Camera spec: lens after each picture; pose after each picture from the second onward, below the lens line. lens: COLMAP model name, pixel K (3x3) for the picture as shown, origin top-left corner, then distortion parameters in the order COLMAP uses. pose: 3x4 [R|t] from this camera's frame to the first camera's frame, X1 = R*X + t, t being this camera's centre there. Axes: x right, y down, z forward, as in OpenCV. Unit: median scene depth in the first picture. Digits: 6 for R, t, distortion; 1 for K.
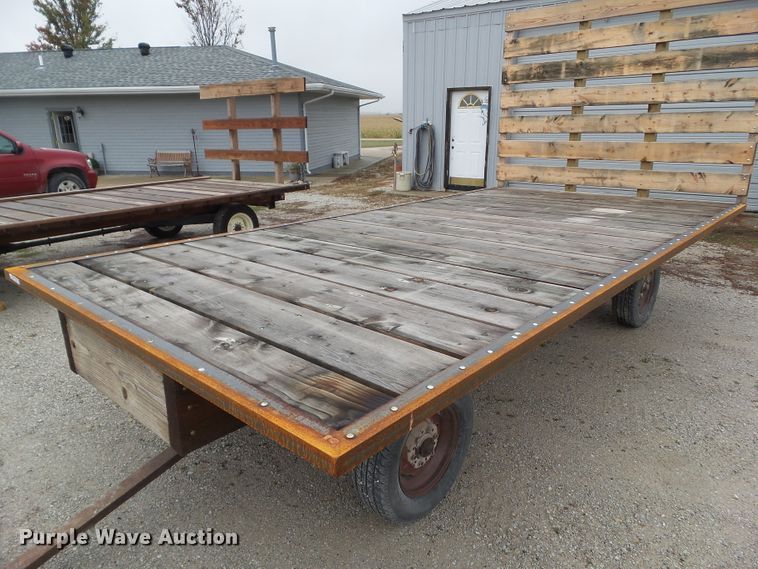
lens RADIAL K [[526.5, 0, 380.7], [0, 526.5, 291.2], [0, 0, 1]] dist [0.010083, 0.001256]
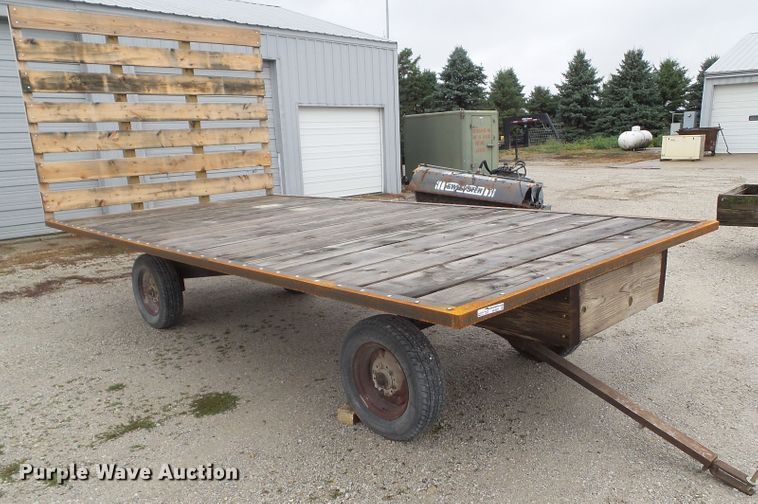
lens RADIAL K [[595.1, 0, 395.8], [0, 595.1, 295.5], [0, 0, 1]] dist [0.003664, 0.006523]
pose [[0.071897, -0.252425, 0.964942, -0.746699], [0.341512, 0.915198, 0.213966, -0.131646], [-0.937123, 0.314156, 0.152006, 0.496167]]
